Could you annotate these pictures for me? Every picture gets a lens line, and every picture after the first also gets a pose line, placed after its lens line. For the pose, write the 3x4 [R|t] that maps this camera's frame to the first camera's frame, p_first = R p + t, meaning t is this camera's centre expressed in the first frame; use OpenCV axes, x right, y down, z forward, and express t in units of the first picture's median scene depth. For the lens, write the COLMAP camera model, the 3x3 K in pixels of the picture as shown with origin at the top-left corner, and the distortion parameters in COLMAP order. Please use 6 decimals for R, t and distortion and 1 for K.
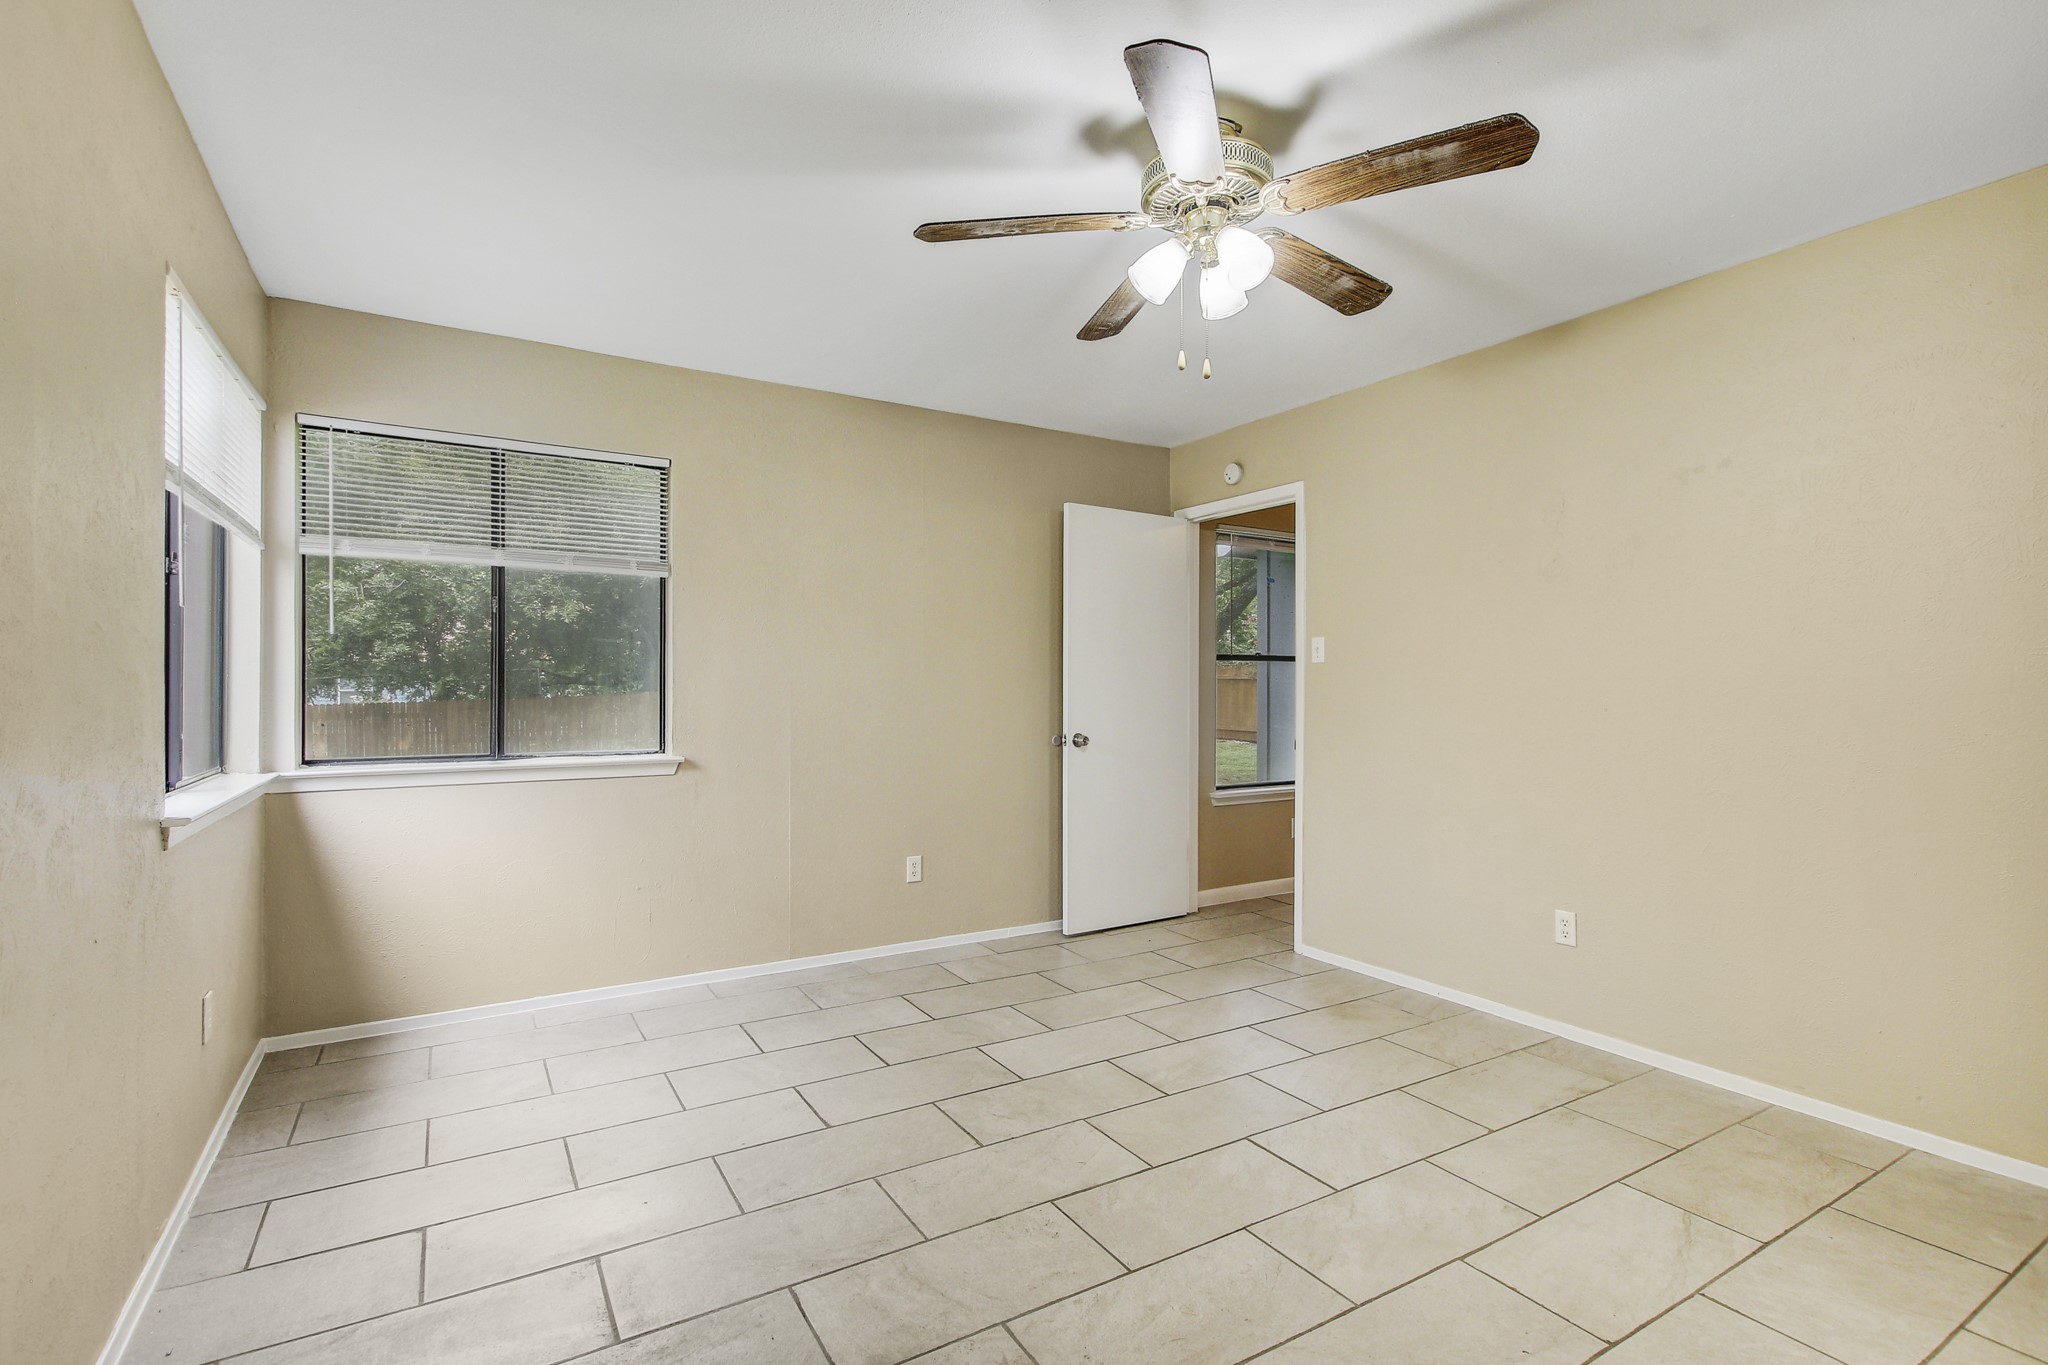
lens RADIAL K [[958.9, 0, 1014.4], [0, 958.9, 684.9], [0, 0, 1]] dist [0.006327, -0.000343]
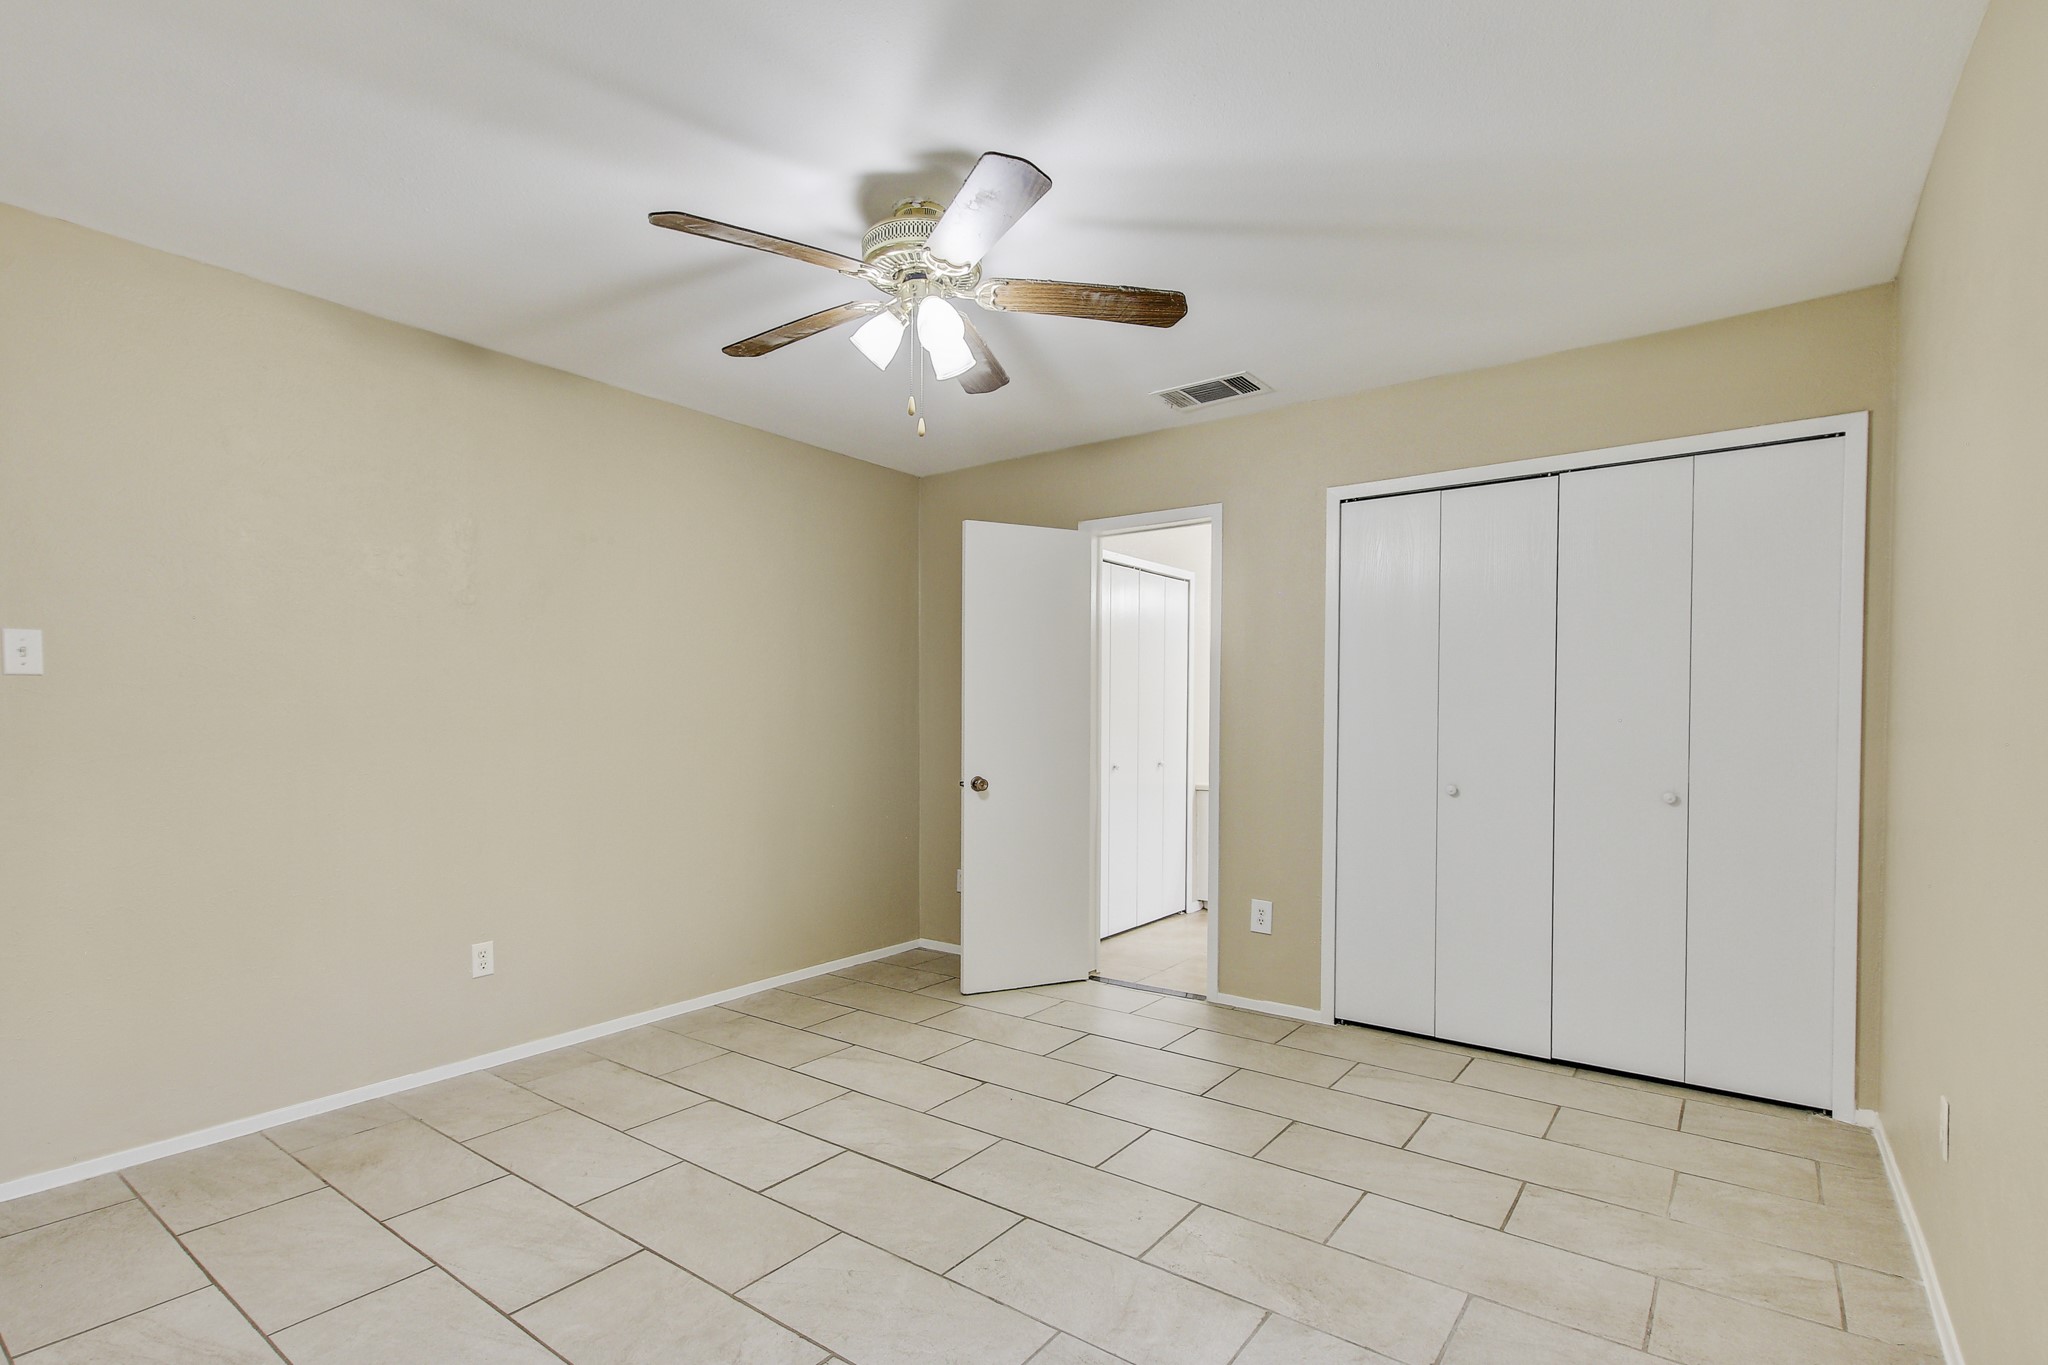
lens RADIAL K [[958.9, 0, 1014.9], [0, 958.9, 701.0], [0, 0, 1]] dist [0.006327, -0.000343]
pose [[-0.377459, 0.013458, 0.925928, -0.684292], [-0.007171, 0.999822, -0.017455, -0.008358], [-0.925998, -0.013228, -0.377295, 1.018541]]
